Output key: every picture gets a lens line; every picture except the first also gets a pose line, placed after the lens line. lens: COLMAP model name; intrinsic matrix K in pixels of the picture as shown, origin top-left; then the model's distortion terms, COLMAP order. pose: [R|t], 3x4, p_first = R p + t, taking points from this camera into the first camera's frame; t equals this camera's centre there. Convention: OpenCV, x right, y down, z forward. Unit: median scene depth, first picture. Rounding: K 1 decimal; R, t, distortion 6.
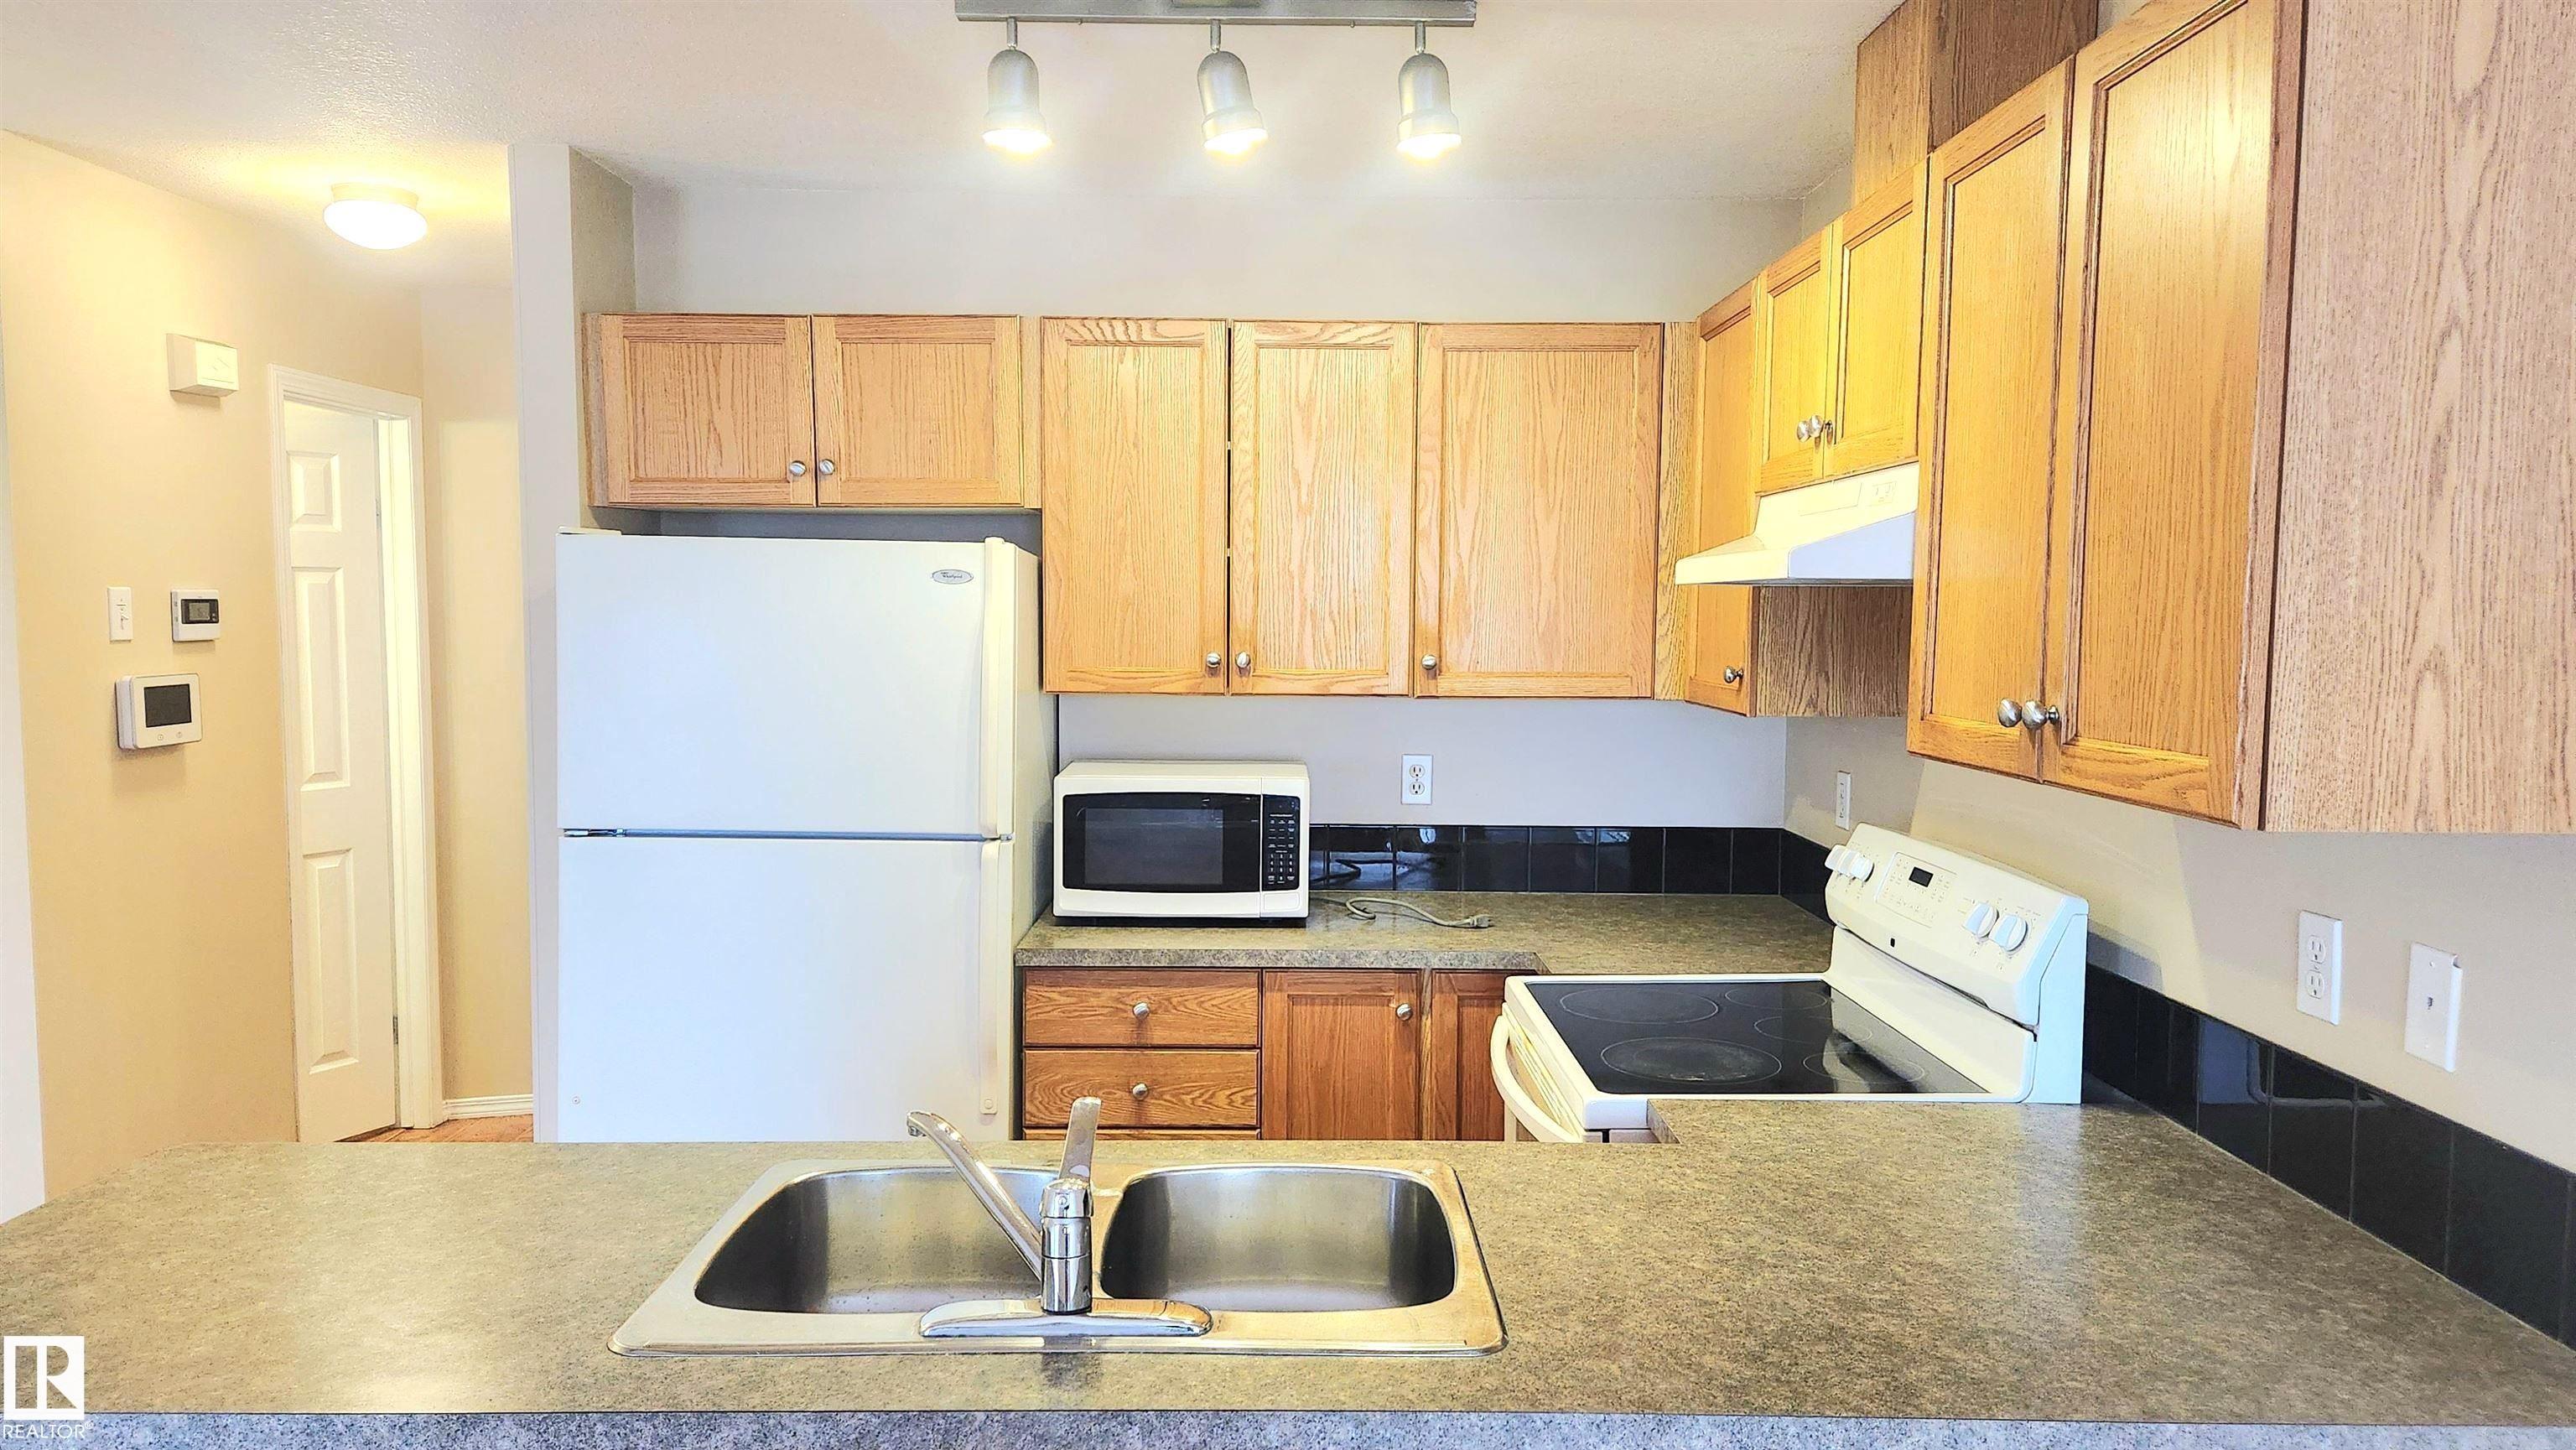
lens RADIAL K [[1710.9, 0, 1287.3], [0, 1710.9, 740.6], [0, 0, 1]] dist [0.056565, -0.026426]
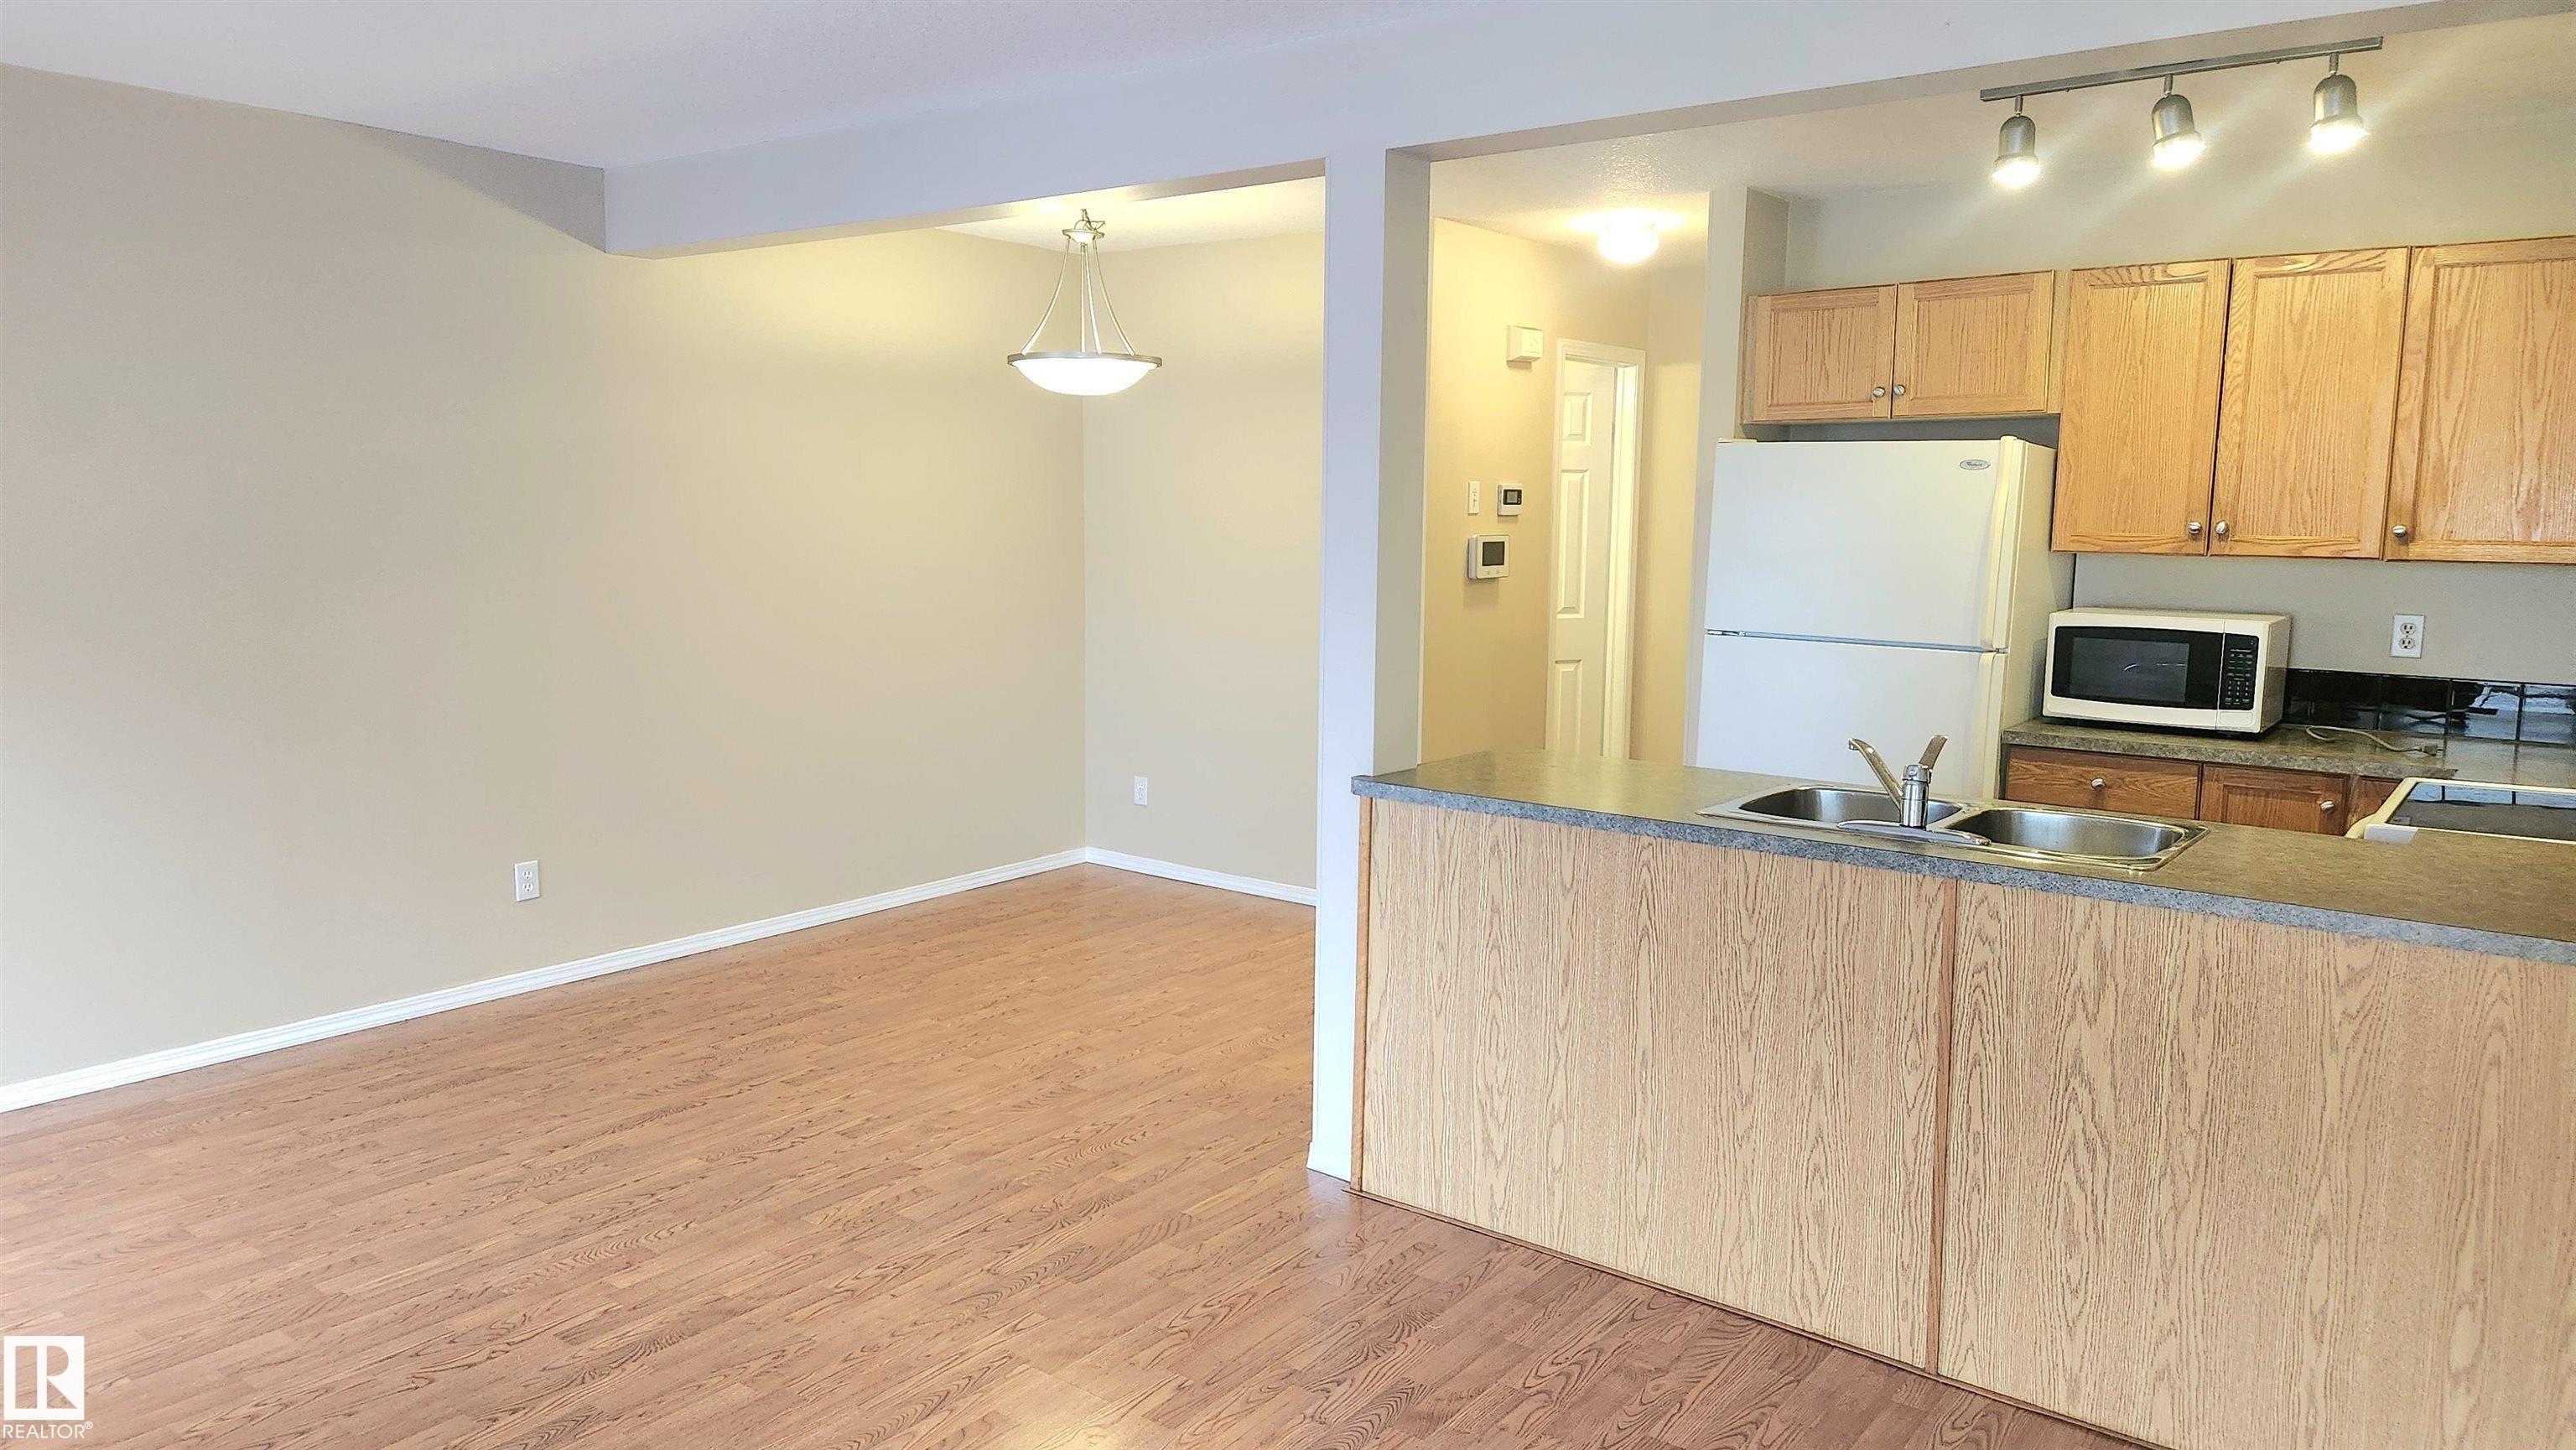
lens RADIAL K [[1710.9, 0, 1282.5], [0, 1710.9, 723.2], [0, 0, 1]] dist [0.056565, -0.026426]
pose [[0.789830, 0.079929, -0.608095, 0.222115], [-0.053300, 0.996666, 0.061774, 0.055659], [0.611006, -0.016379, 0.791457, -0.455613]]
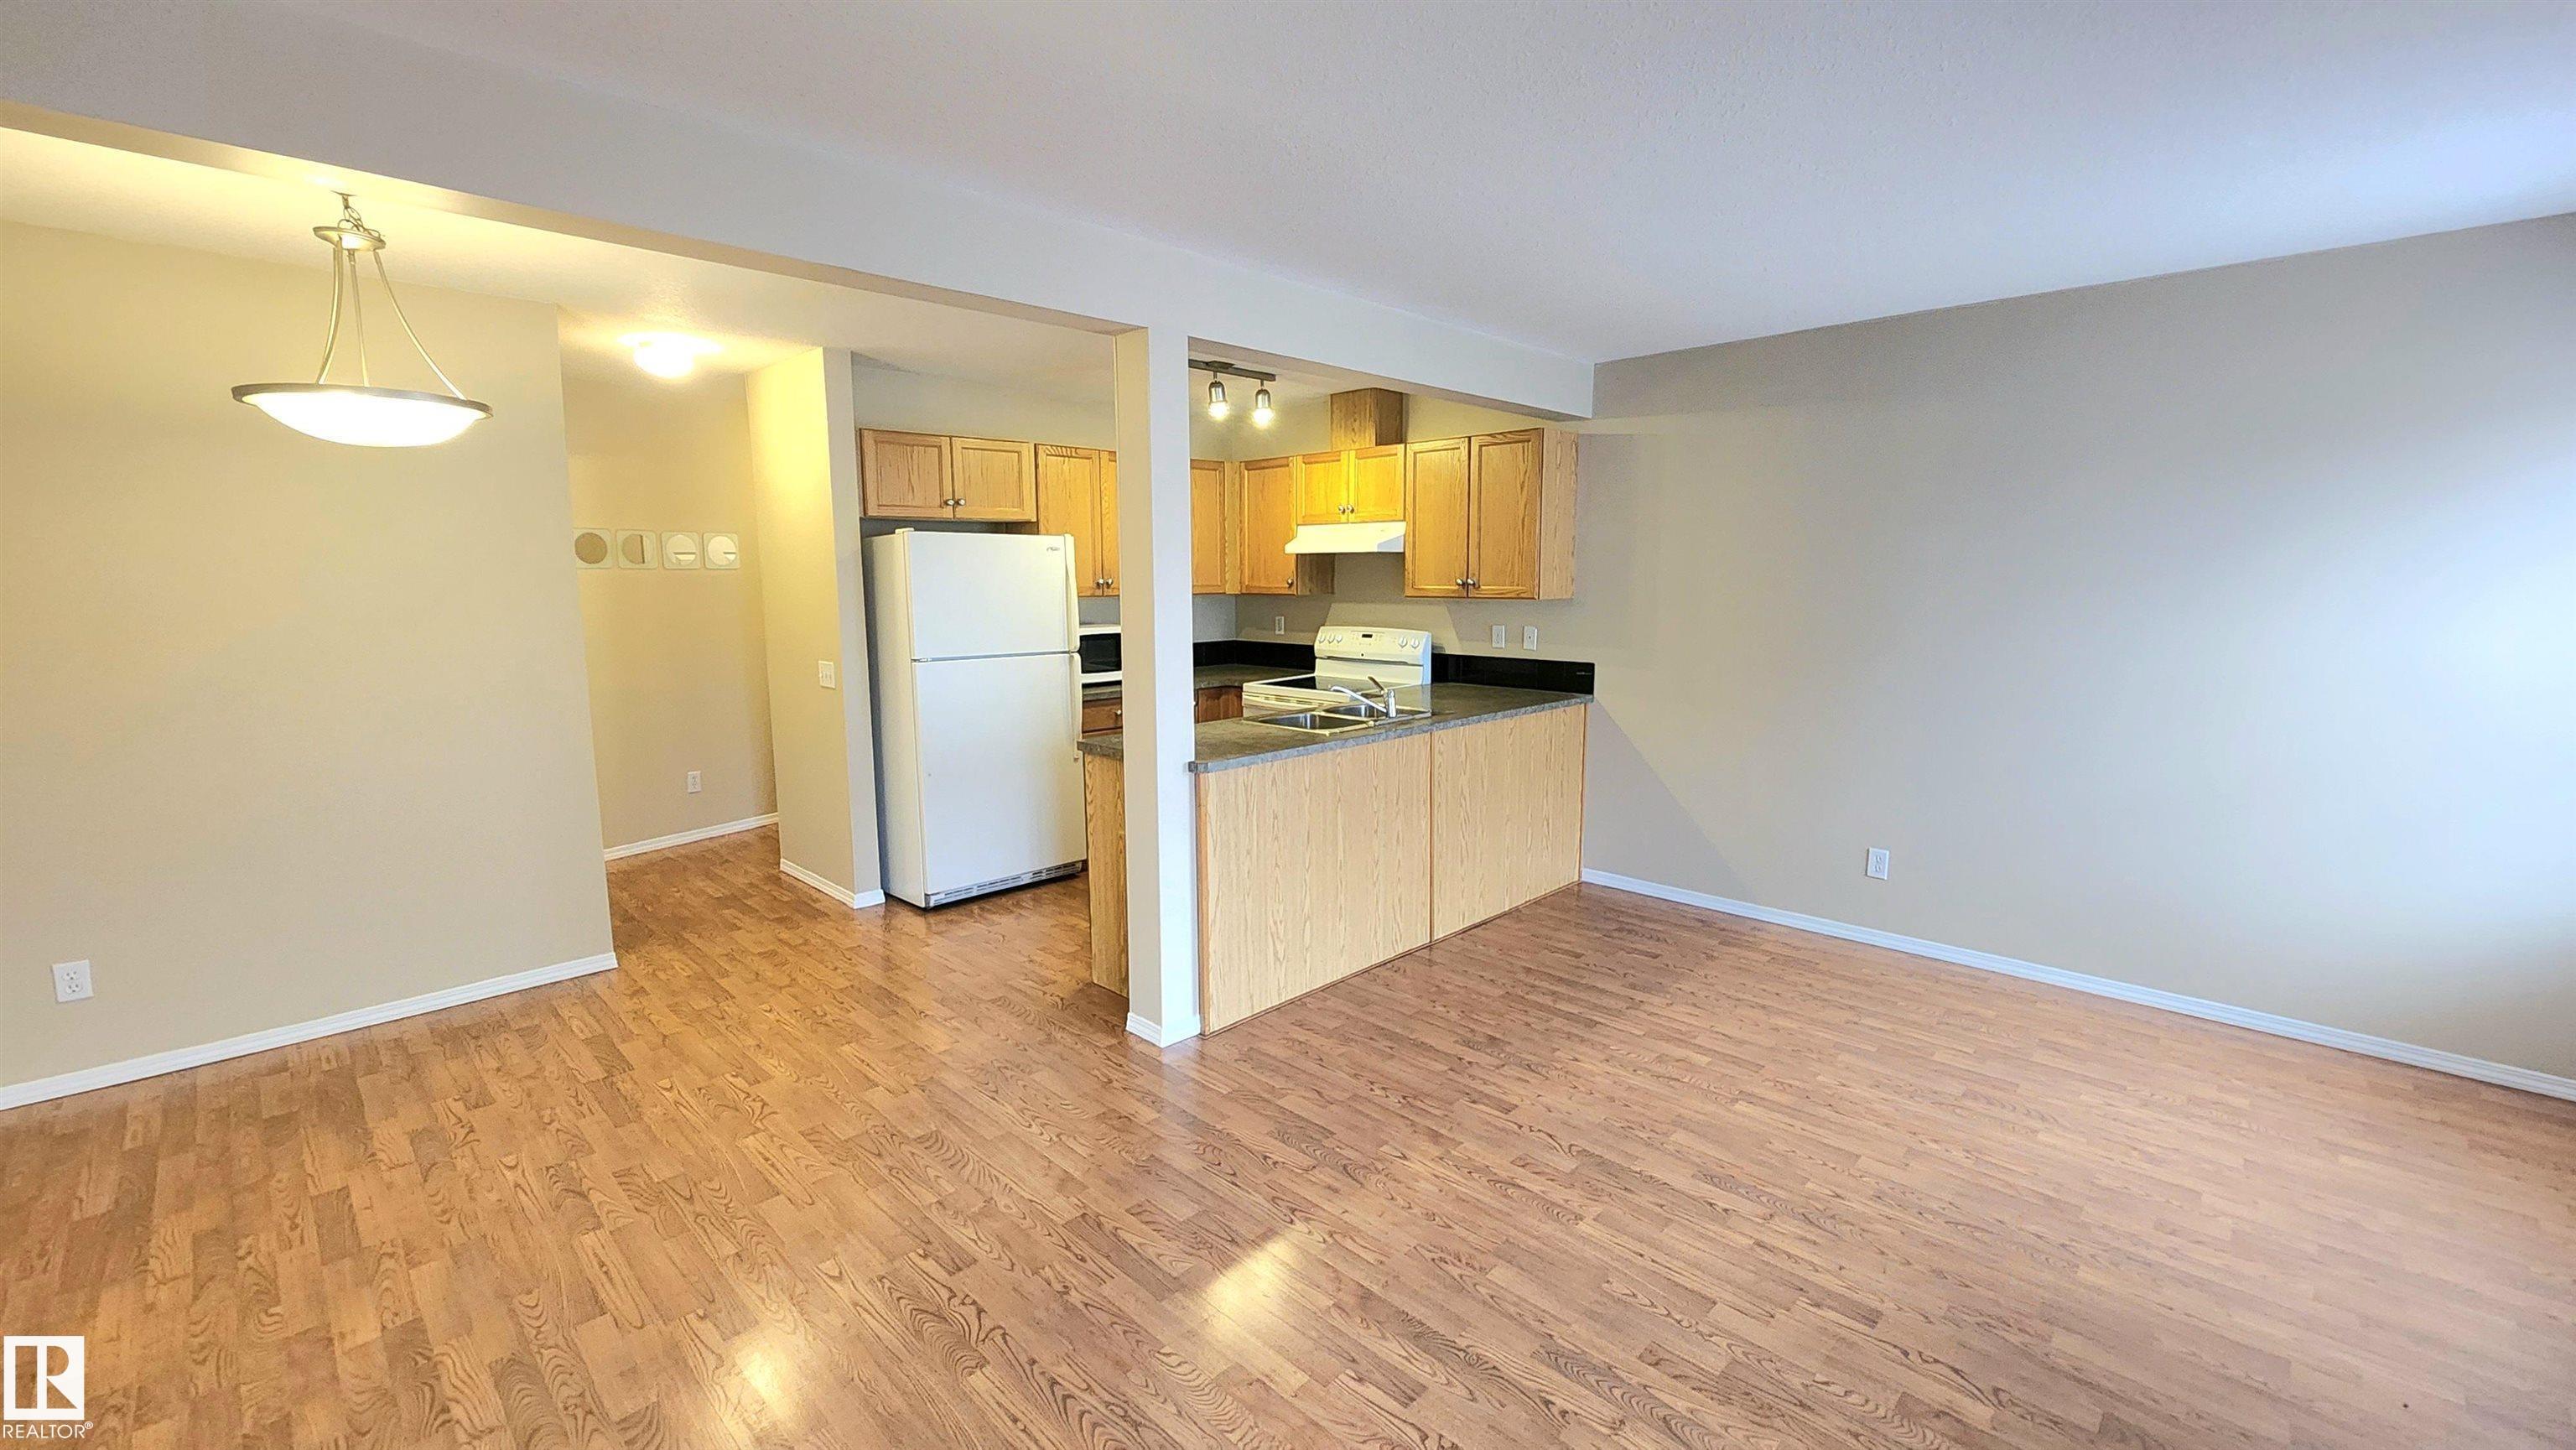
lens RADIAL K [[1043.6, 0, 1289.6], [0, 1043.6, 717.6], [0, 0, 1]] dist [0.001454, 0.000154]
pose [[0.704031, -0.109001, 0.701755, -0.979366], [0.063417, 0.993853, 0.090749, 0.031118], [-0.707332, -0.019387, 0.706615, -0.320141]]
